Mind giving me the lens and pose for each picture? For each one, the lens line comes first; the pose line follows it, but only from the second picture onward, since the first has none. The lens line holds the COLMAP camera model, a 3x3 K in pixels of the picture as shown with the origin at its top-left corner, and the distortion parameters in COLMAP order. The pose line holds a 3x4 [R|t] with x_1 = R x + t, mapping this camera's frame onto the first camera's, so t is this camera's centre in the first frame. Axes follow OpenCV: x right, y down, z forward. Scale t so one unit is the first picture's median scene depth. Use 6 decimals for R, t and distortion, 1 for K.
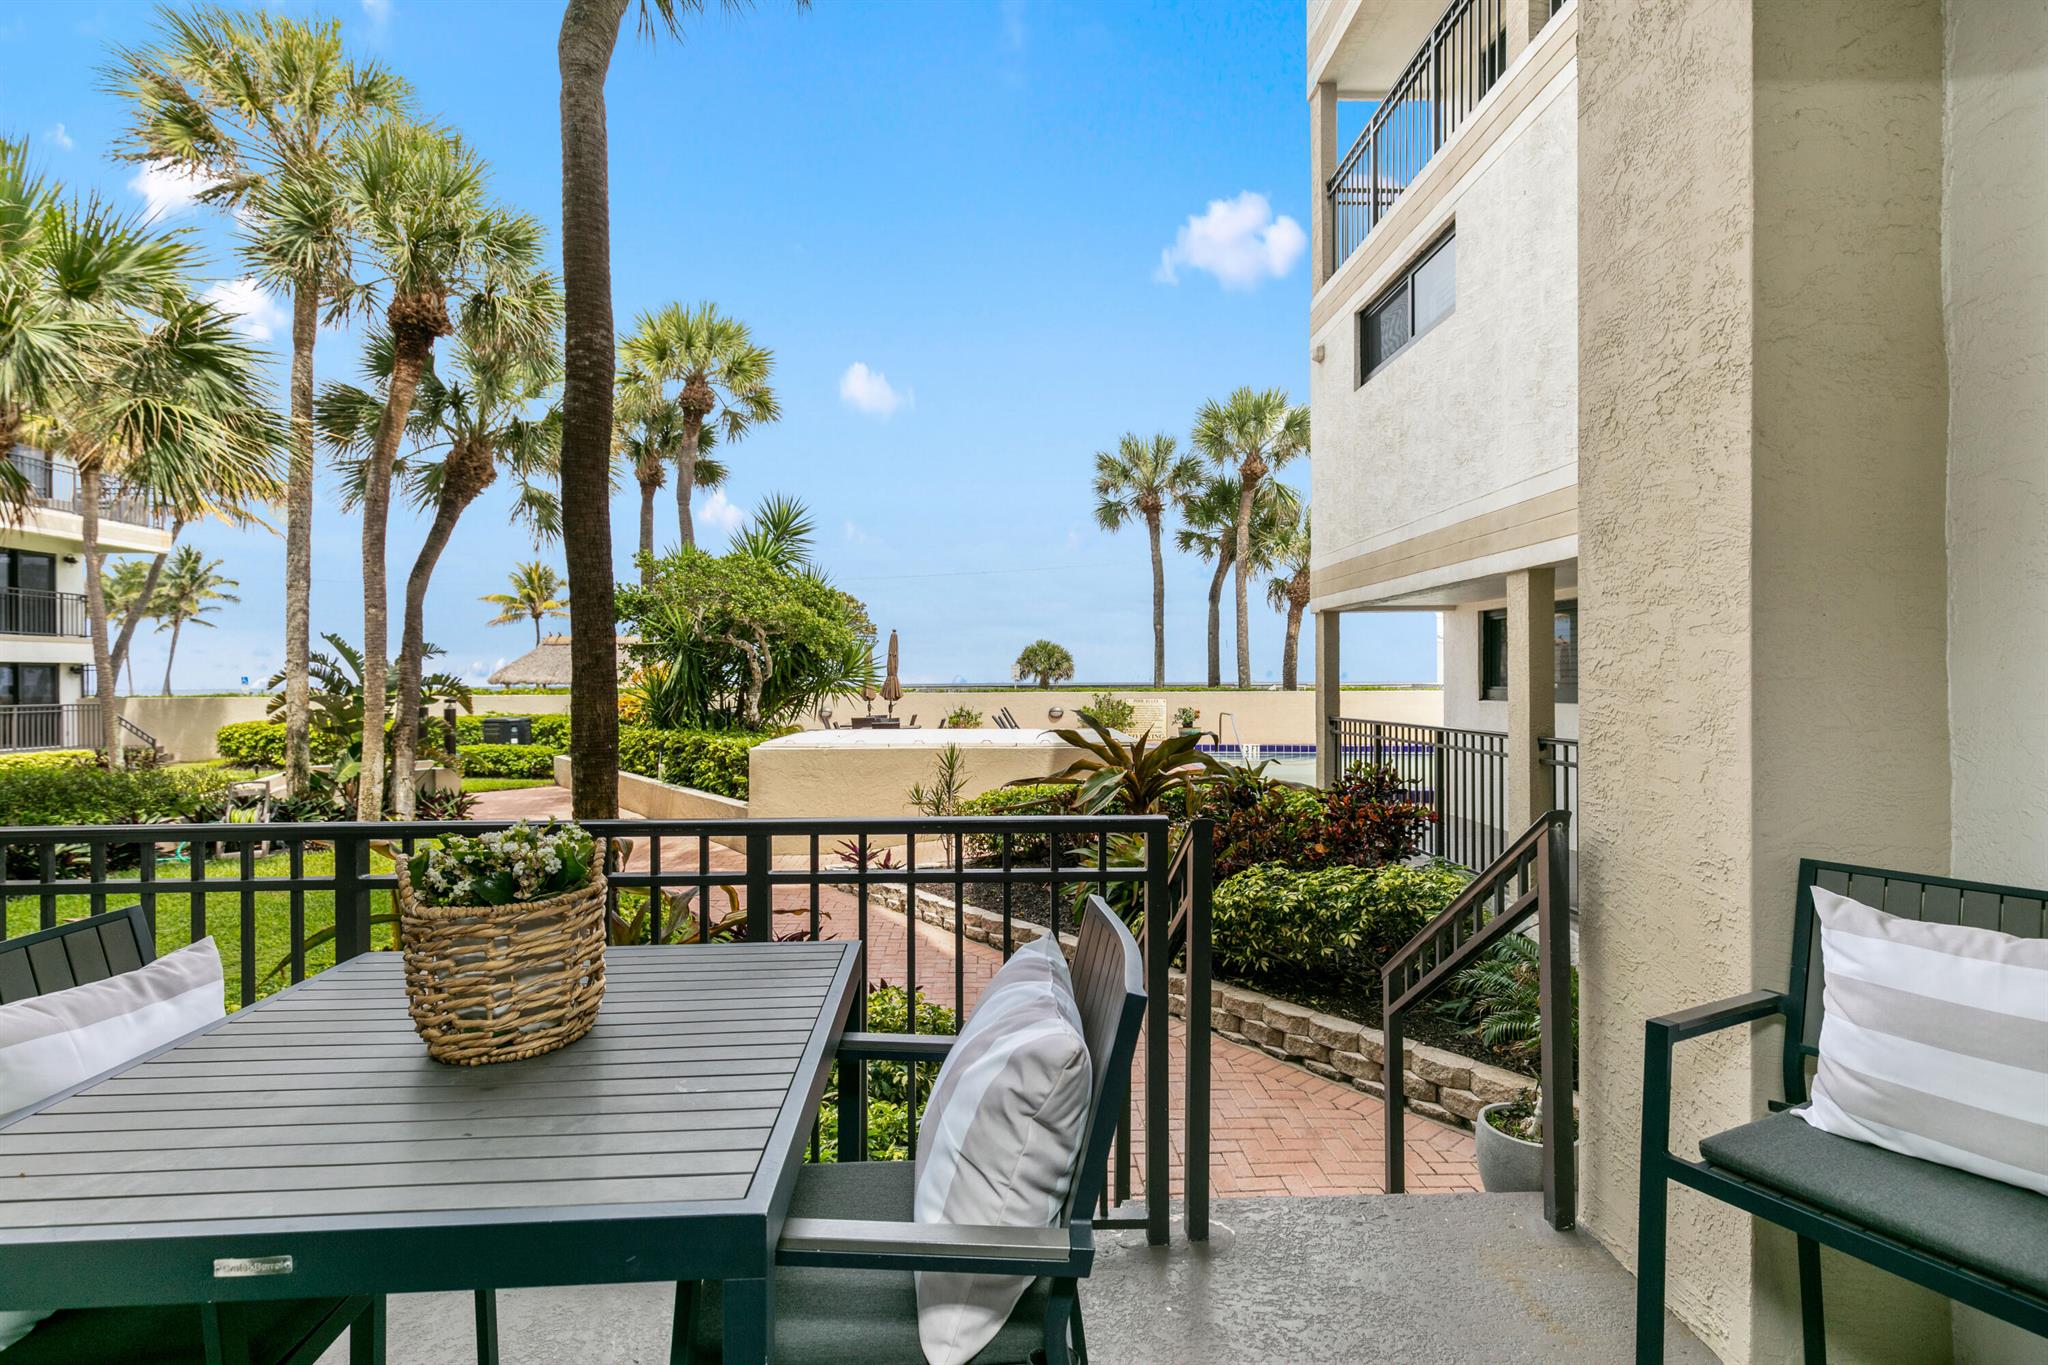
lens RADIAL K [[924.1, 0, 1016.2], [0, 924.1, 686.0], [0, 0, 1]] dist [0.003830, 0.000156]
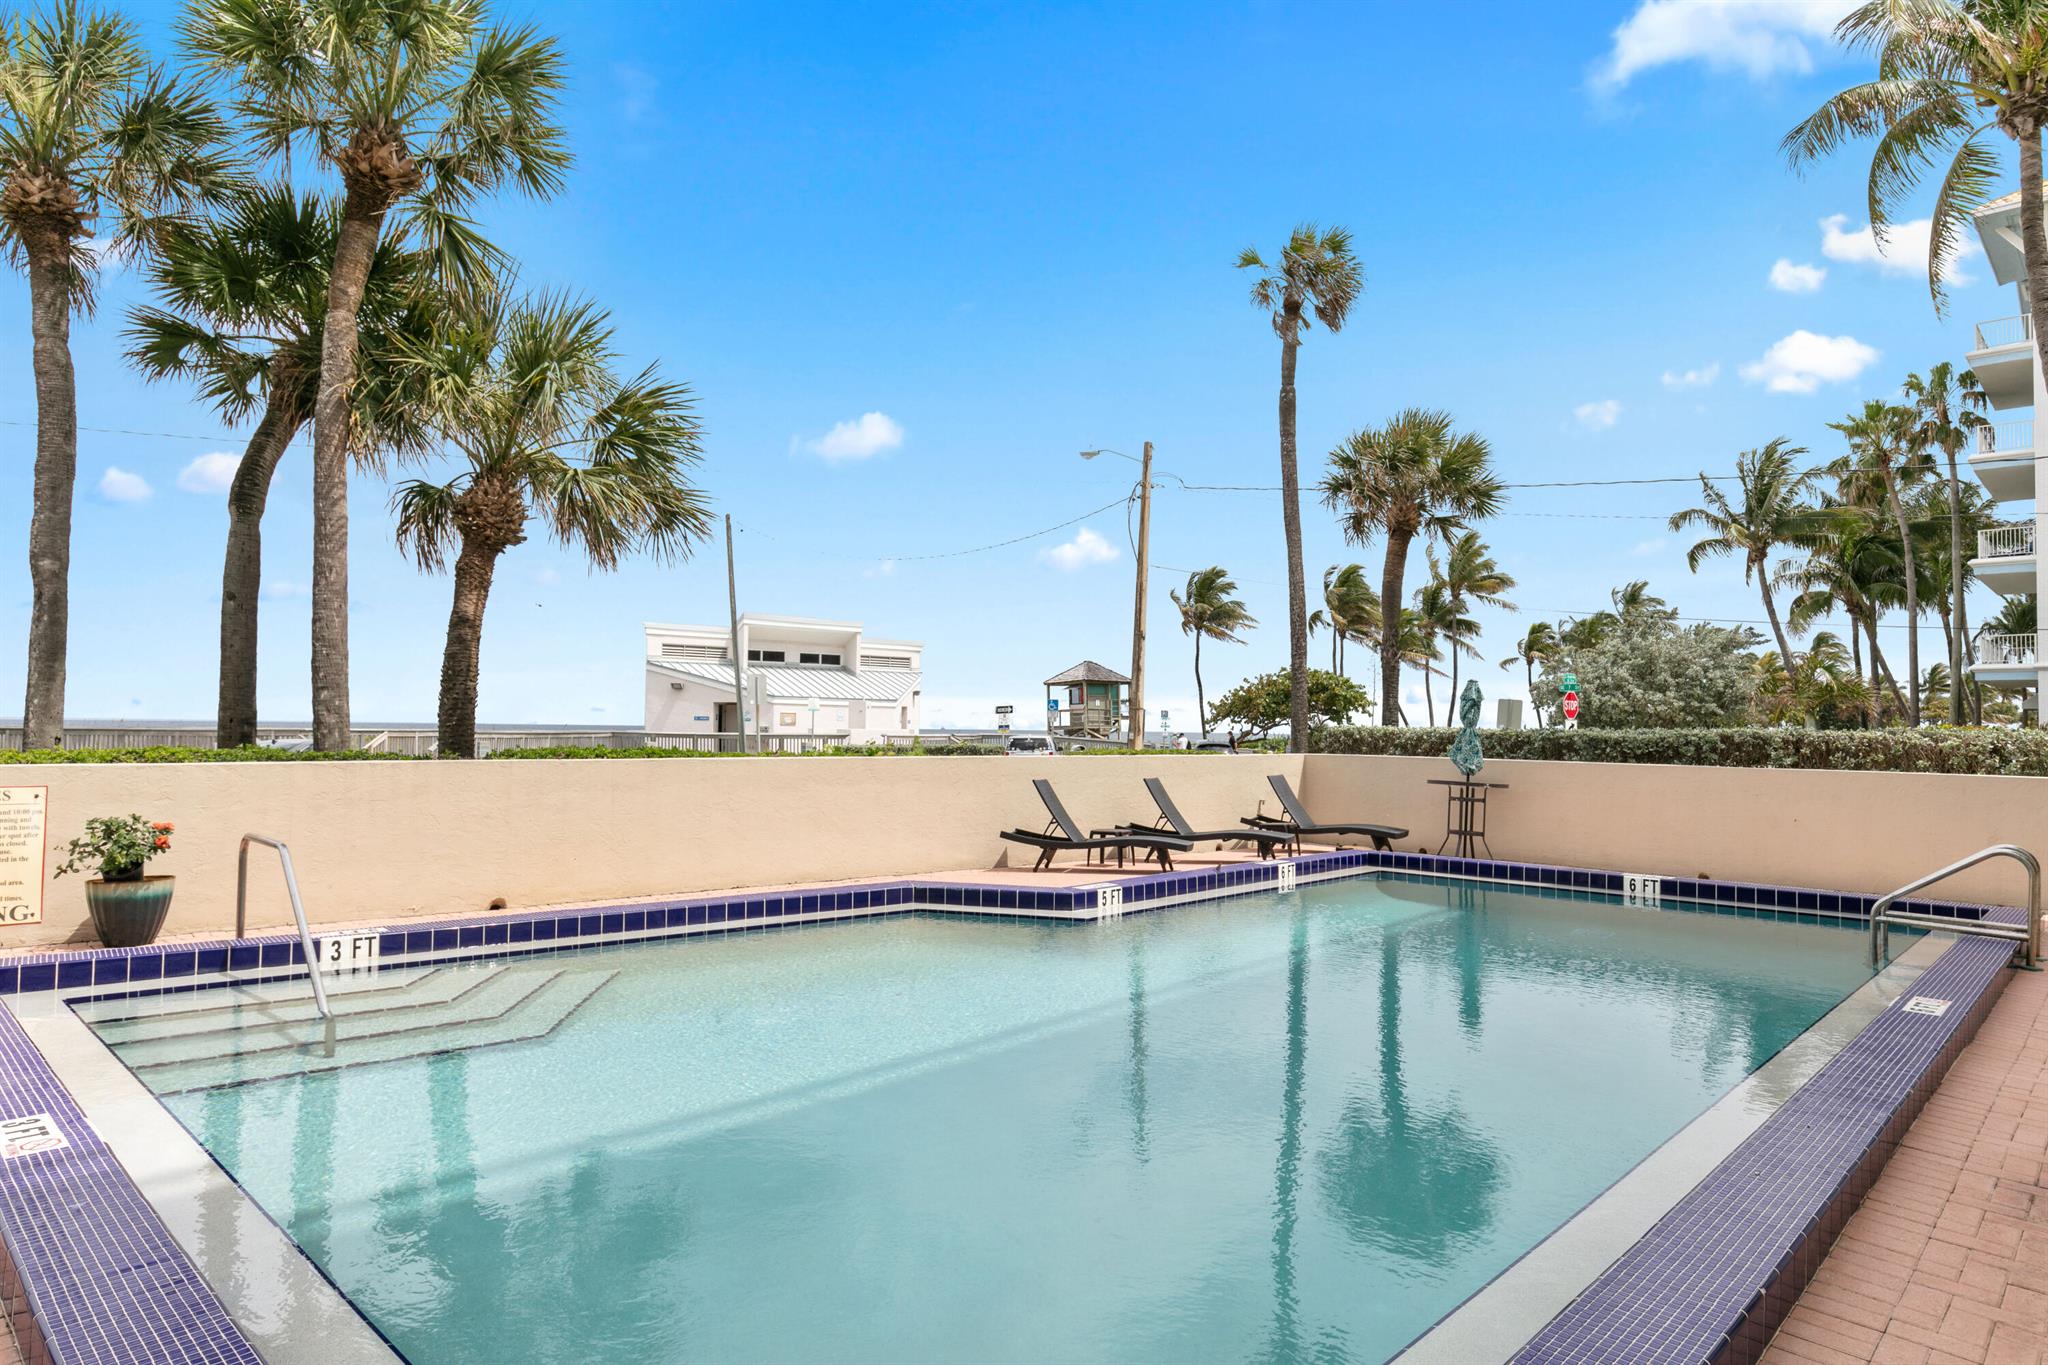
lens RADIAL K [[1202.2, 0, 1012.9], [0, 1202.2, 699.1], [0, 0, 1]] dist [0.009514, -0.000359]
pose [[0.719567, 0.035651, 0.693507, 0.102366], [-0.022918, 0.999356, -0.027595, -0.010383], [-0.694045, 0.003963, 0.719921, 0.438440]]
